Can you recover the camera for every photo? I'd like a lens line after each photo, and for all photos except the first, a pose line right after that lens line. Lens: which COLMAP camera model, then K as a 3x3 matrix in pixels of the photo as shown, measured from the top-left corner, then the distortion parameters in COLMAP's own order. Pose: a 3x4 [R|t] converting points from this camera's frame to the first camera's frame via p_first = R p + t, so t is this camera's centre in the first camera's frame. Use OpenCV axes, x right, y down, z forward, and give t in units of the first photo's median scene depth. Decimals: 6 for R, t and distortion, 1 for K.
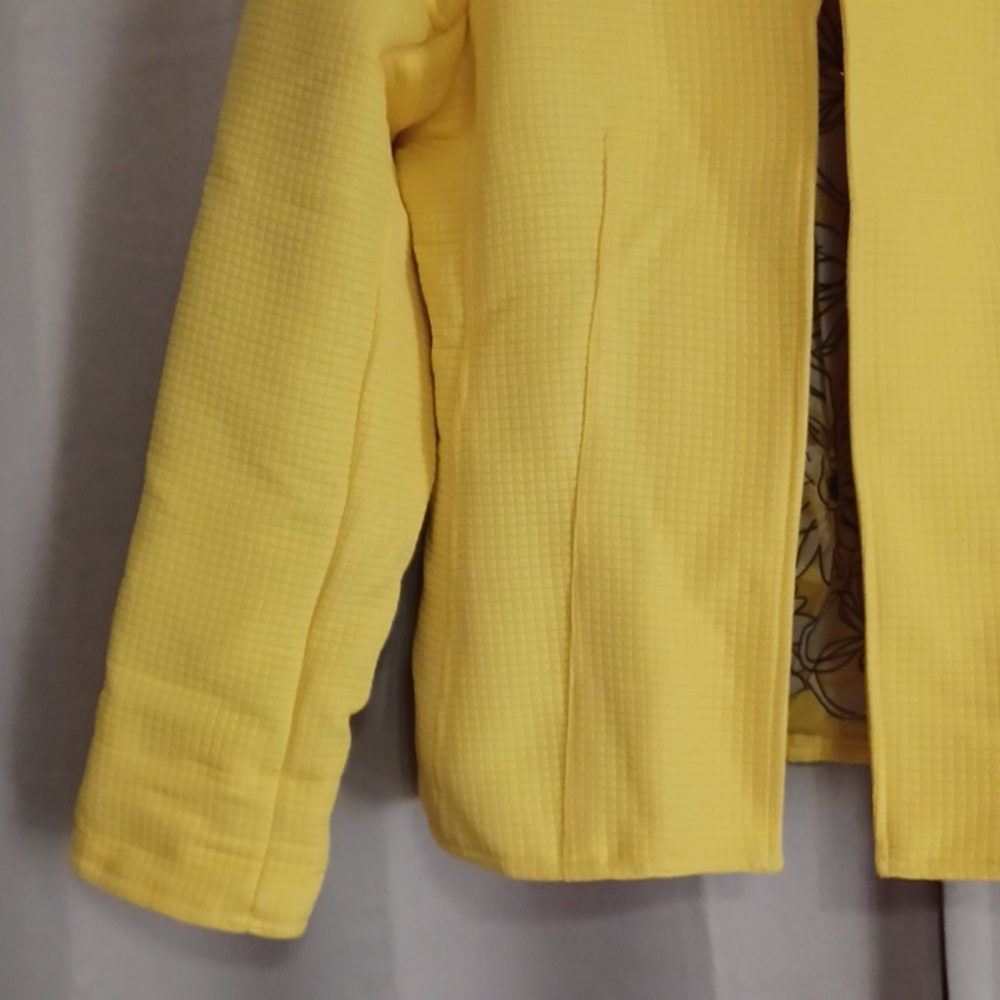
lens RADIAL K [[1643.7, 0, 486.9], [0, 1643.7, 481.4], [0, 0, 1]] dist [0.088484, 0.000000]
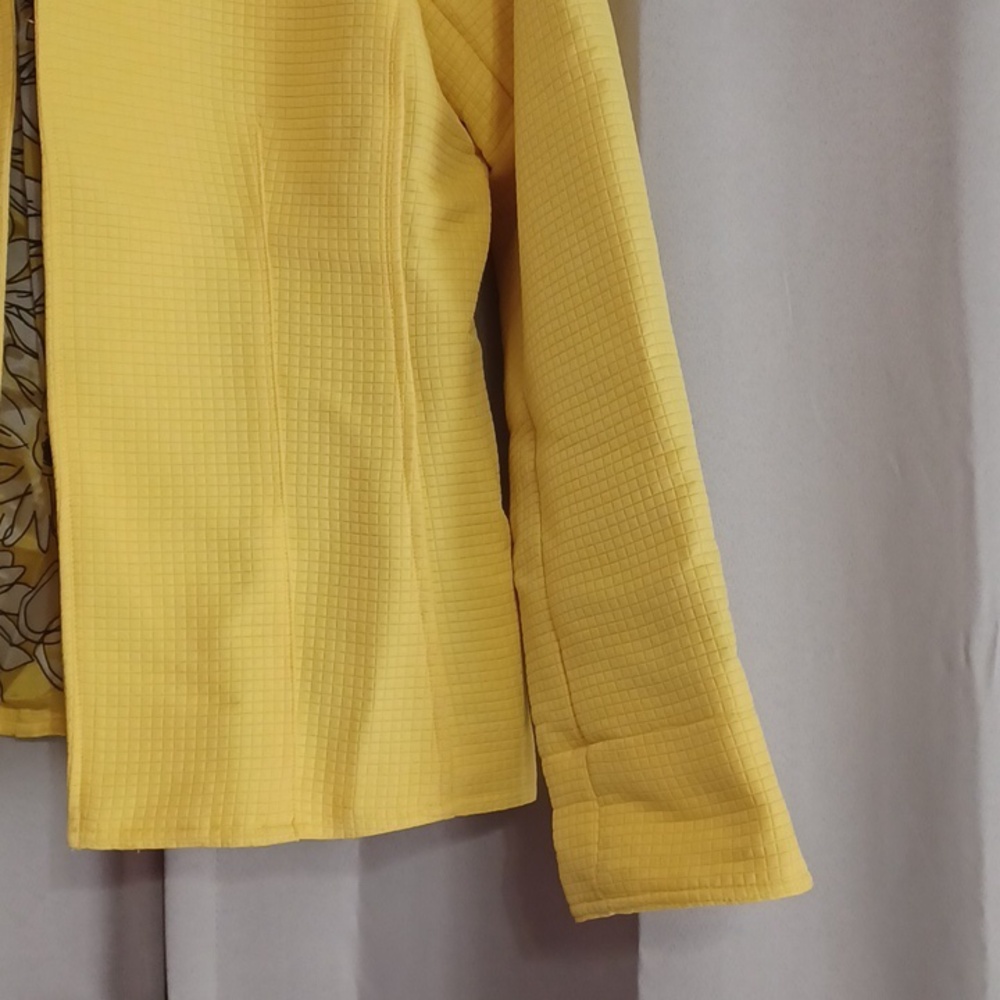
lens RADIAL K [[1643.7, 0, 482.1], [0, 1643.7, 482.9], [0, 0, 1]] dist [0.088484, 0.000000]
pose [[0.969234, 0.021982, 0.245156, 0.227971], [-0.022401, 0.999748, -0.001081, 0.018034], [-0.245119, -0.004444, 0.969483, -0.004898]]
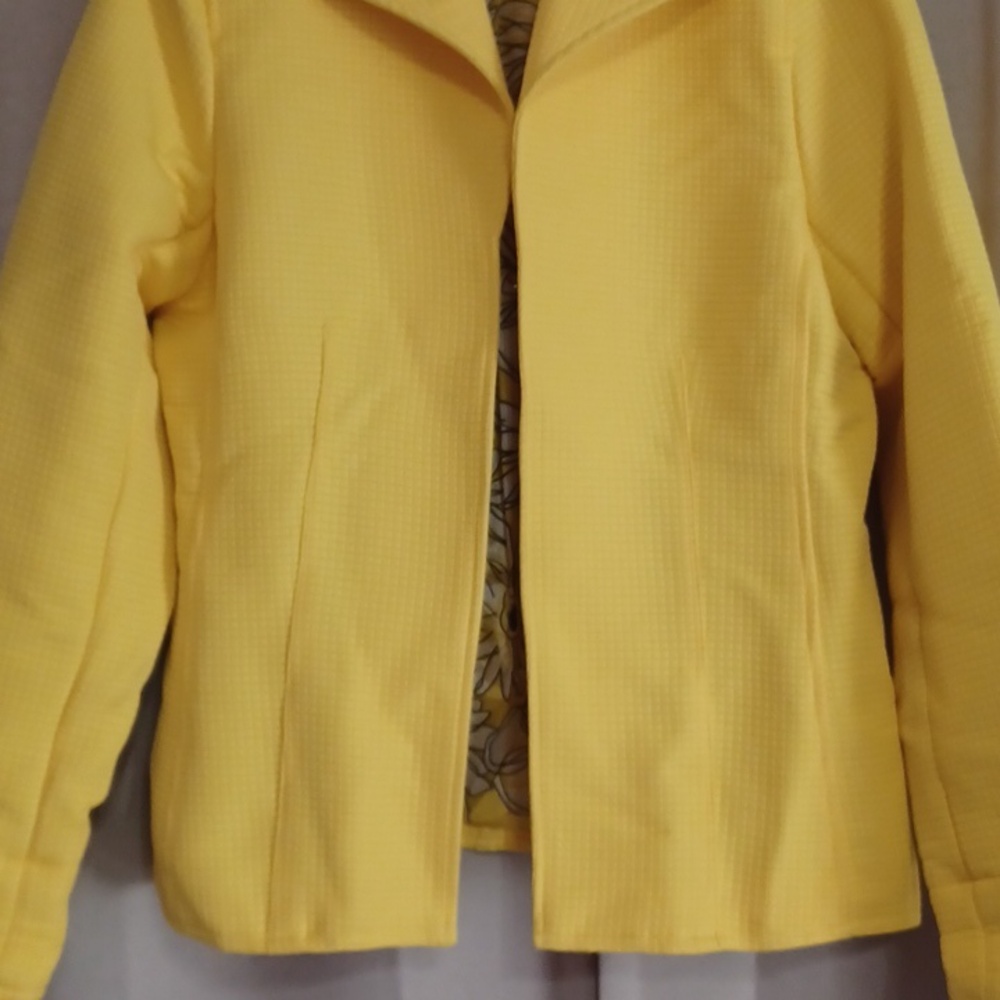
lens RADIAL K [[1643.7, 0, 488.2], [0, 1643.7, 489.5], [0, 0, 1]] dist [0.088484, 0.000000]
pose [[0.995167, 0.031263, 0.093090, 0.081718], [-0.027383, 0.998714, -0.042668, -0.040807], [-0.094305, 0.039913, 0.994743, -0.196478]]
